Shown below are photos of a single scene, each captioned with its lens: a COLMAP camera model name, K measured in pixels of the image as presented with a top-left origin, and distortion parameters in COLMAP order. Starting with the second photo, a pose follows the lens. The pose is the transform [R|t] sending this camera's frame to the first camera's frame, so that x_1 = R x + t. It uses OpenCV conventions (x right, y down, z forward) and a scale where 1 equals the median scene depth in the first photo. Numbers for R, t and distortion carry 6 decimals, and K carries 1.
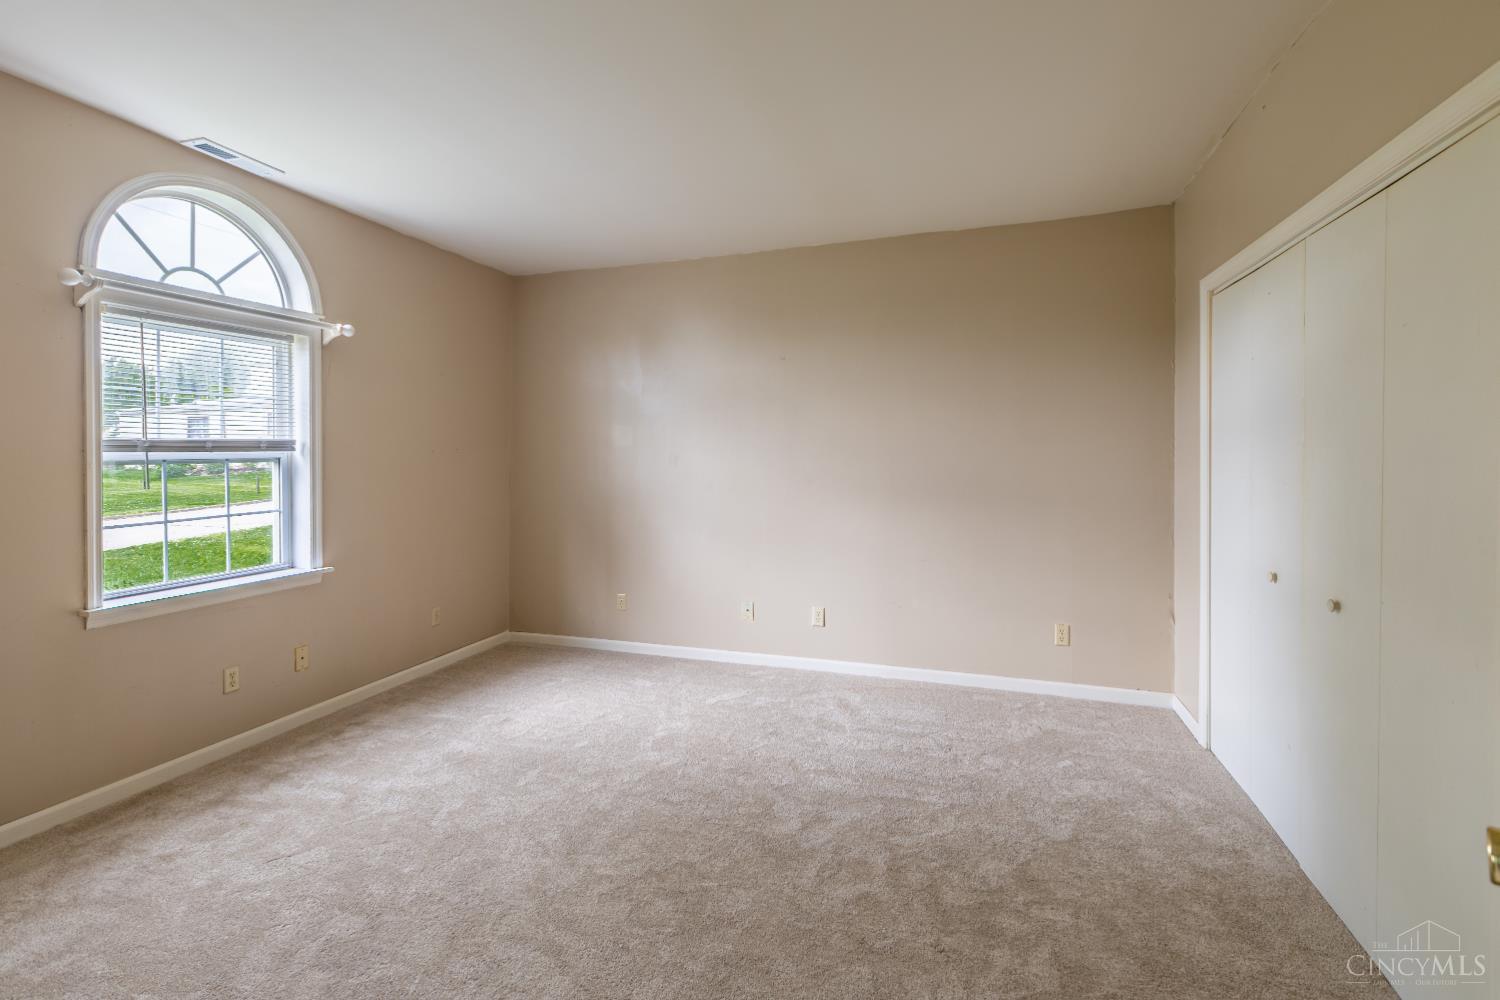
lens RADIAL K [[727.5, 0, 753.9], [0, 727.5, 456.5], [0, 0, 1]] dist [-0.000125, -0.000553]
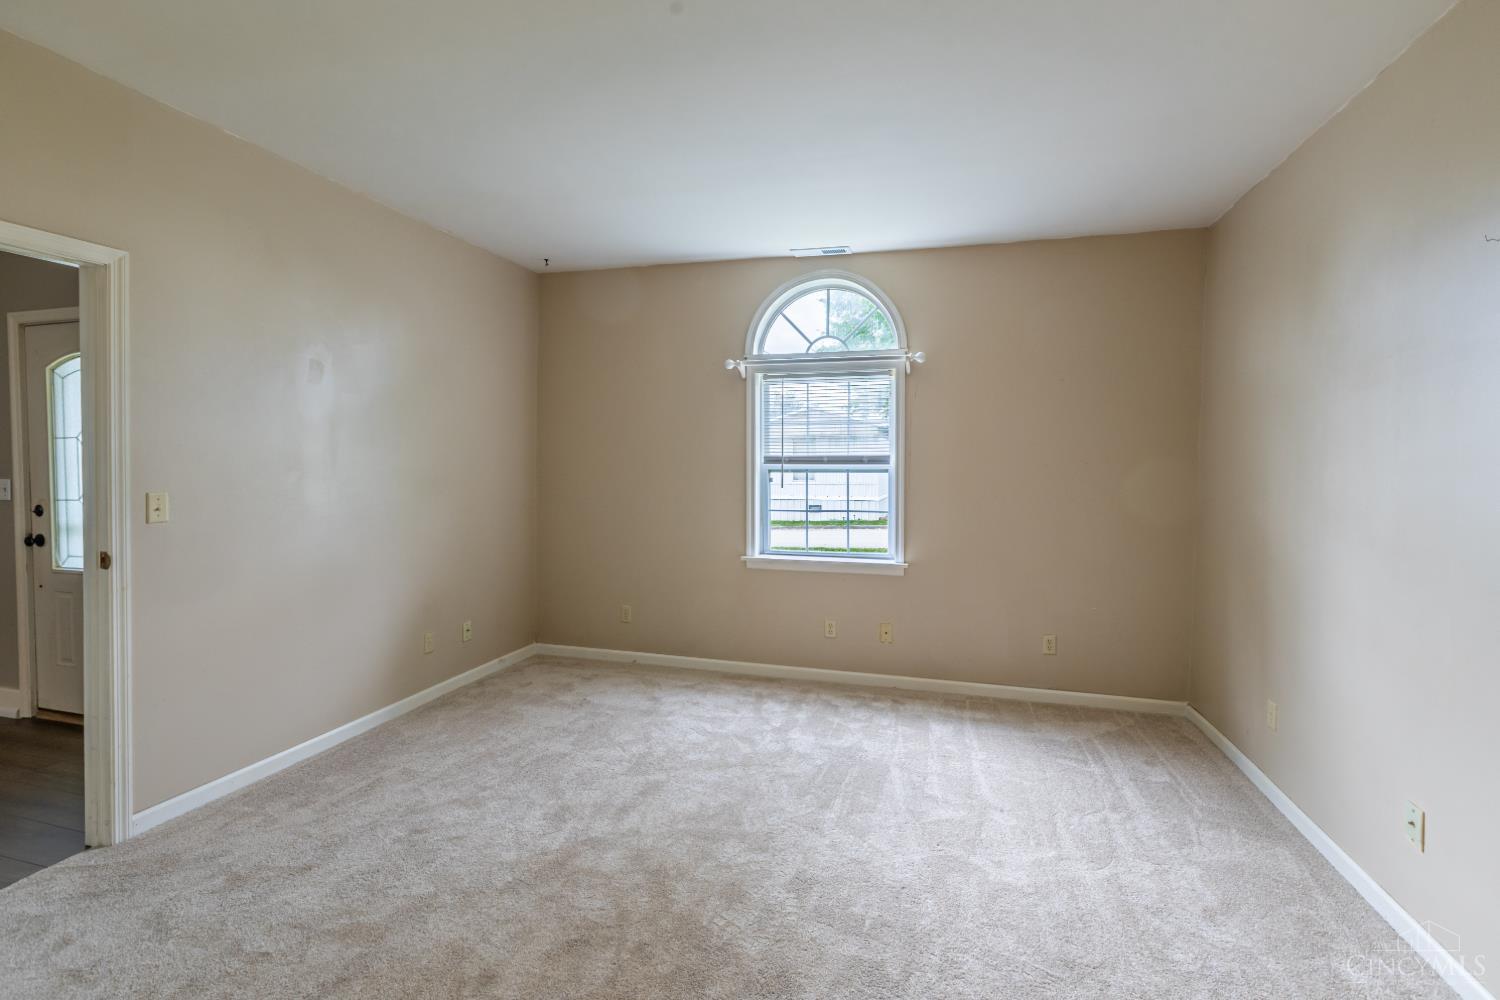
lens RADIAL K [[688.9, 0, 749.6], [0, 688.9, 492.3], [0, 0, 1]] dist [0.001425, -0.000138]
pose [[-0.000360, 0.040826, -0.999166, 0.590682], [-0.015211, 0.999050, 0.040827, -0.004951], [0.999884, 0.015213, 0.000261, 0.850528]]
